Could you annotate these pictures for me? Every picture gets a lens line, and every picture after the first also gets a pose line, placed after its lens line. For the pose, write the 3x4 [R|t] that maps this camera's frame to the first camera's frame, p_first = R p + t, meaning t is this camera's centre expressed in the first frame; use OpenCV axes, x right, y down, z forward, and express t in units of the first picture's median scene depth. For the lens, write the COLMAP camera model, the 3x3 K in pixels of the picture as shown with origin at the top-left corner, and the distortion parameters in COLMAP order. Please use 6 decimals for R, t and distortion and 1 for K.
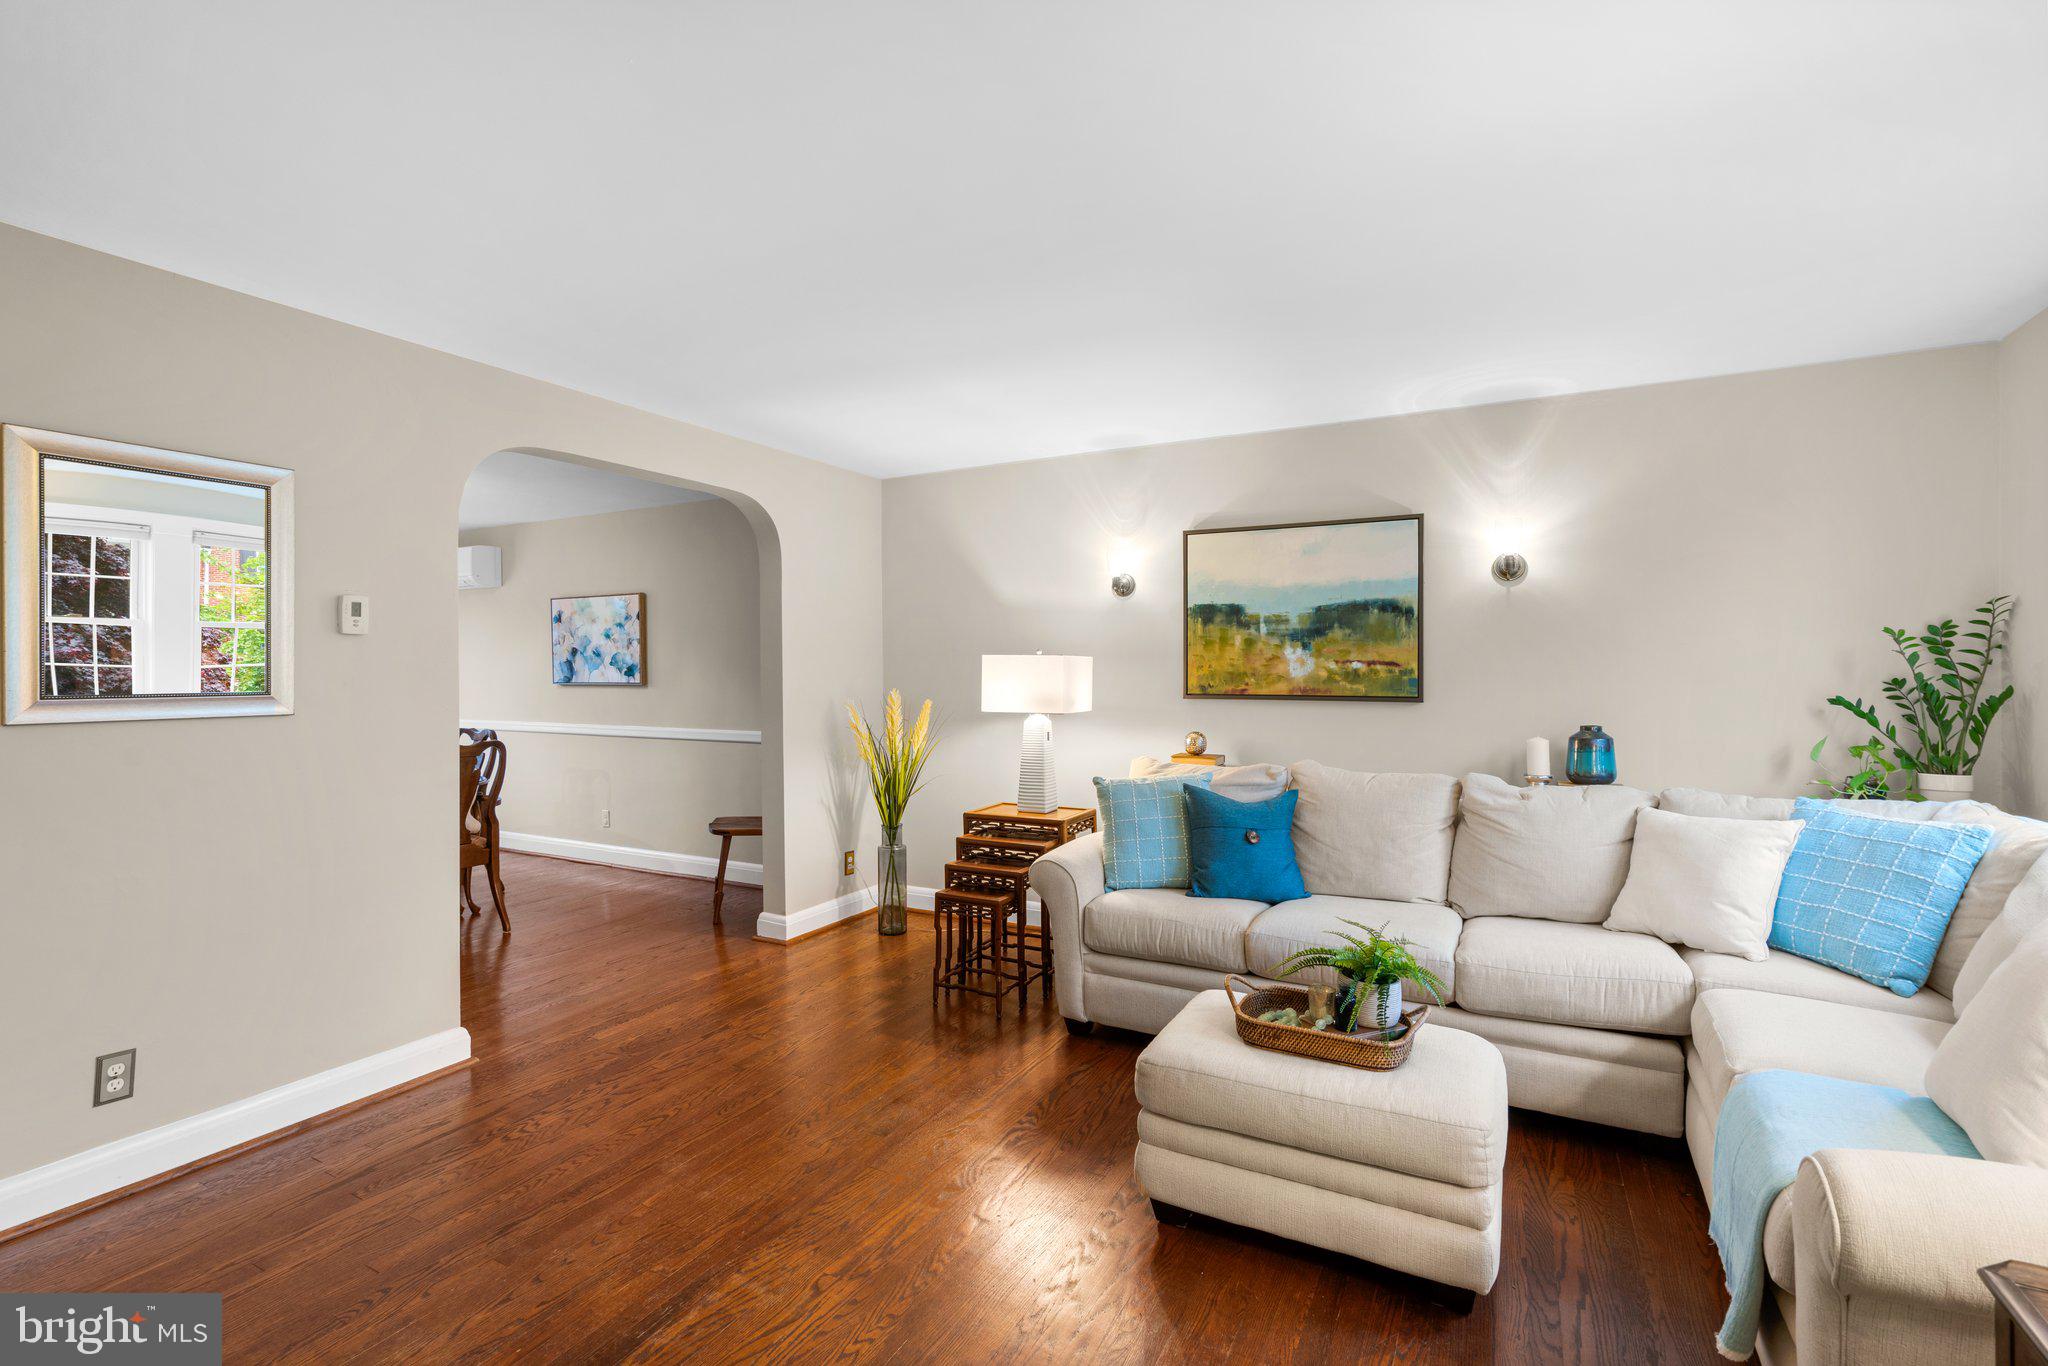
lens RADIAL K [[932.8, 0, 1022.1], [0, 932.8, 679.4], [0, 0, 1]] dist [-0.006355, 0.002964]
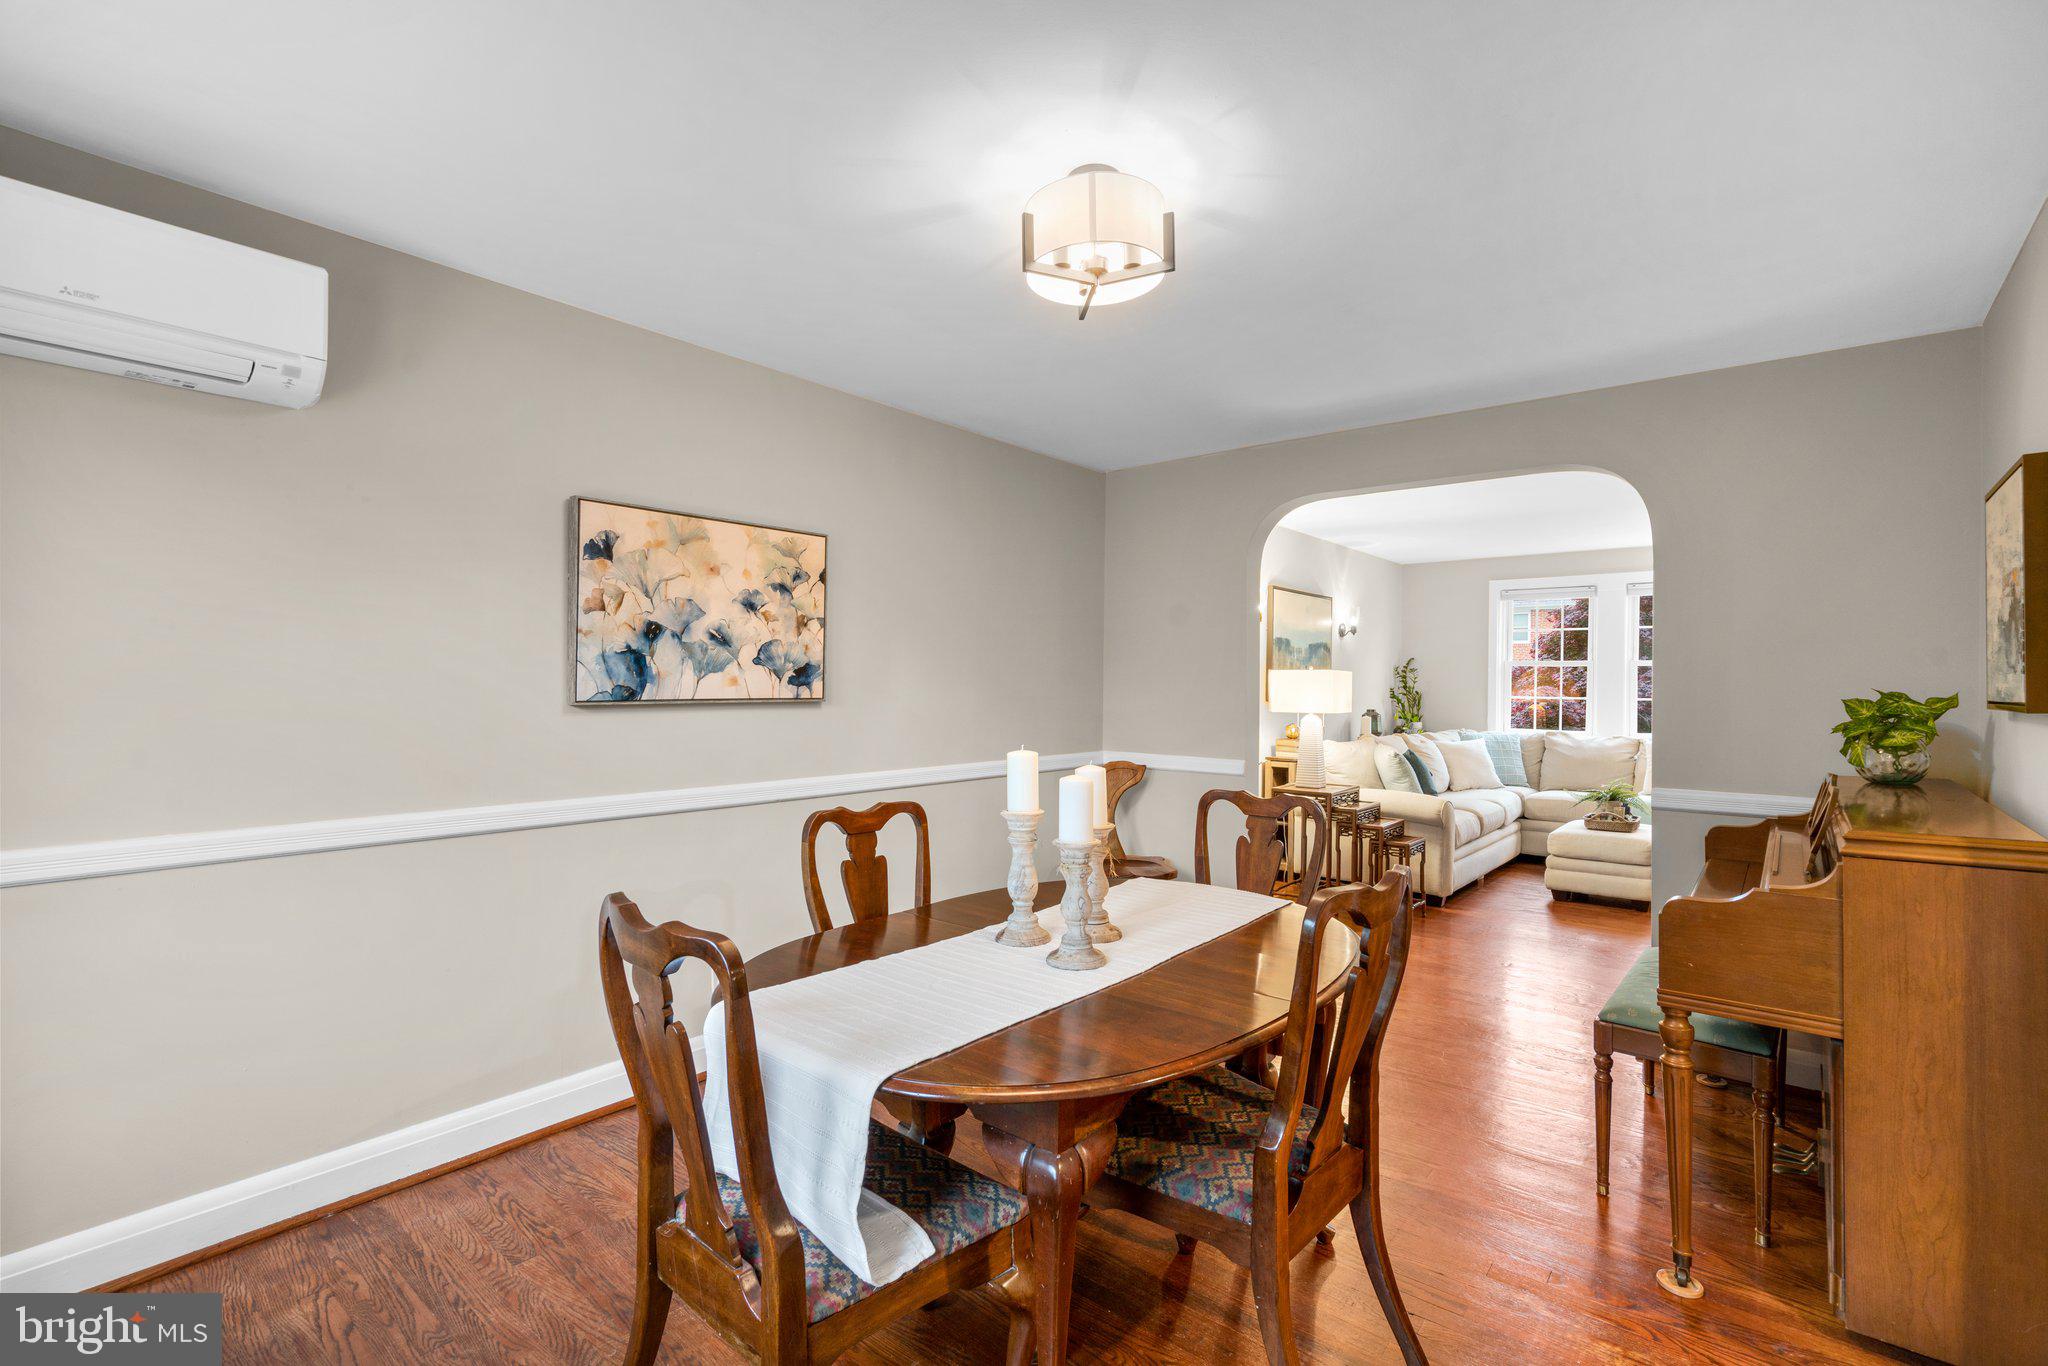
lens RADIAL K [[932.8, 0, 1026.8], [0, 932.8, 682.5], [0, 0, 1]] dist [-0.006355, 0.002964]
pose [[0.192512, 0.001778, 0.981293, -0.901825], [0.000826, 0.999998, -0.001974, -0.003929], [-0.981294, 0.001191, 0.192510, 0.749782]]
